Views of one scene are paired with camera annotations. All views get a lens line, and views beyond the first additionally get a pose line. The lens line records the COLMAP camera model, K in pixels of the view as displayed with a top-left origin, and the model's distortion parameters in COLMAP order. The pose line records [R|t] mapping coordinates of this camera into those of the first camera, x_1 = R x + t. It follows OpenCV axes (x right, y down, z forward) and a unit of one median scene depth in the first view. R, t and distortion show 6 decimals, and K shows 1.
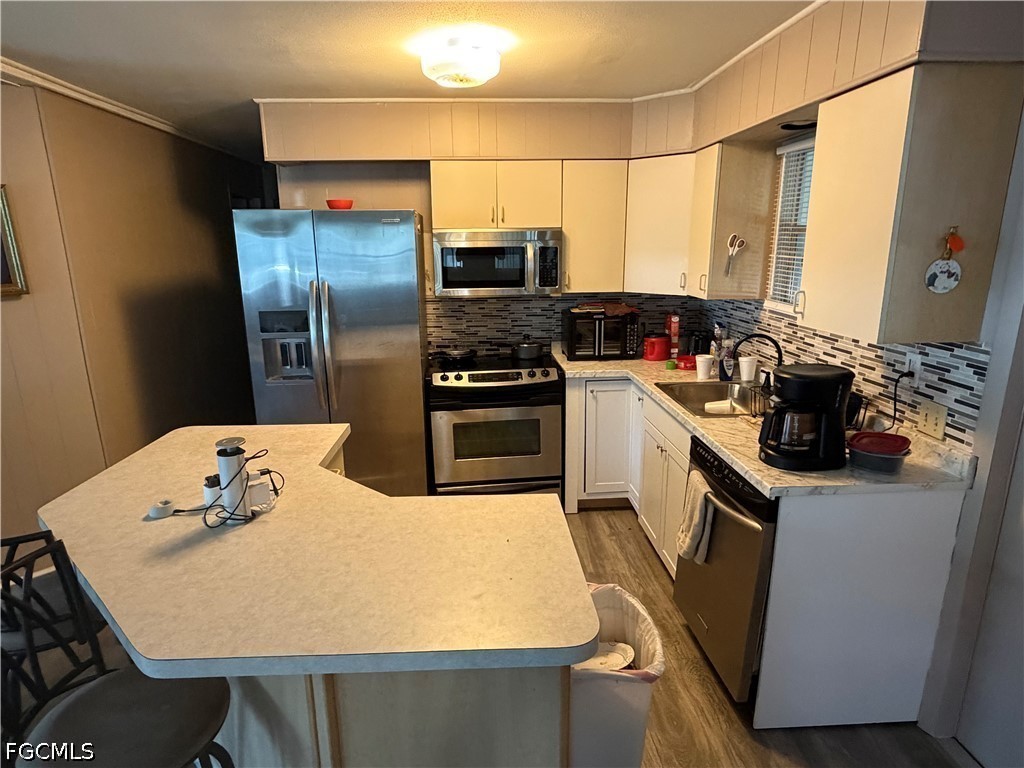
lens RADIAL K [[590.5, 0, 510.5], [0, 590.5, 388.2], [0, 0, 1]] dist [-0.003400, -0.000676]
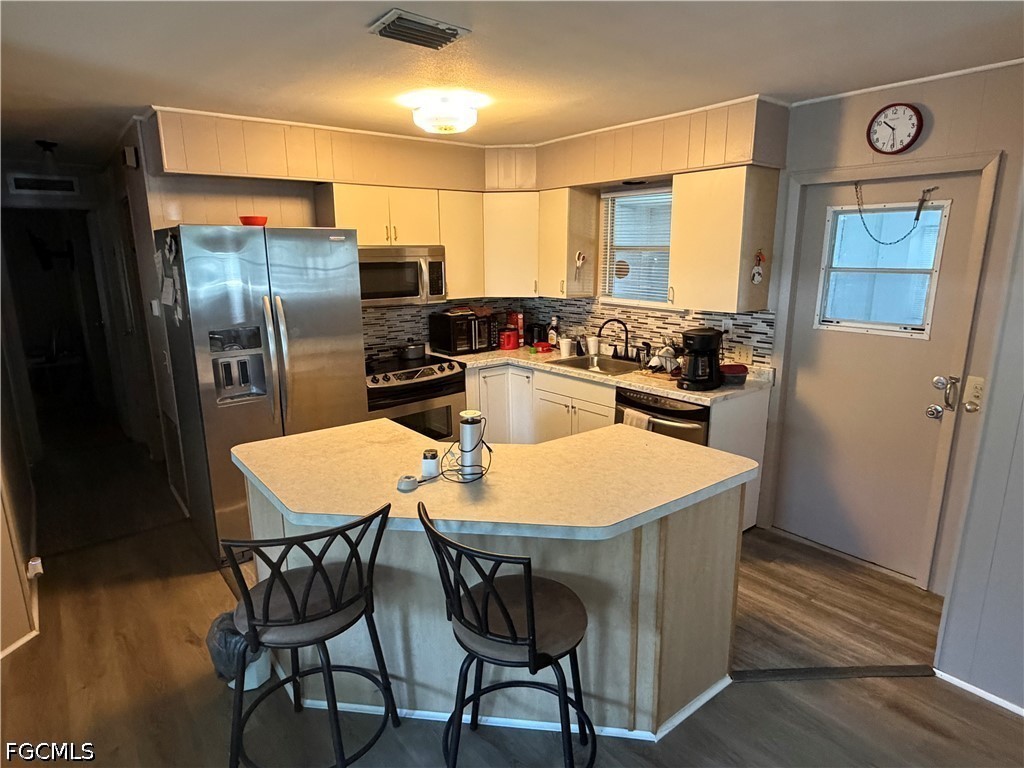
lens RADIAL K [[591.4, 0, 512.0], [0, 591.4, 384.0], [0, 0, 1]] dist [0.000822, 0.000660]
pose [[0.818006, -0.123811, 0.561727, -0.559245], [0.140485, 0.989989, 0.013626, 0.011279], [-0.557790, 0.067768, 0.827211, -0.059830]]
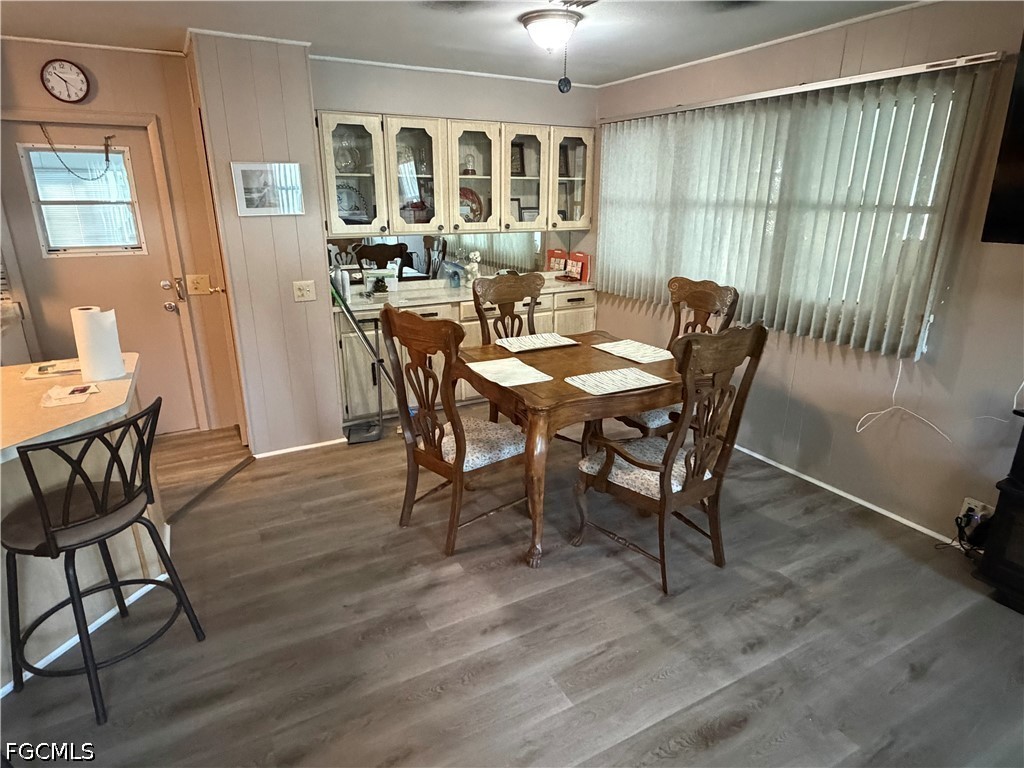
lens RADIAL K [[591.4, 0, 512.0], [0, 591.4, 384.0], [0, 0, 1]] dist [0.000822, 0.000660]
pose [[-0.427108, -0.287418, 0.857304, -0.945668], [0.215304, 0.888536, 0.405153, -0.047142], [-0.878193, 0.357625, -0.317619, 0.148597]]
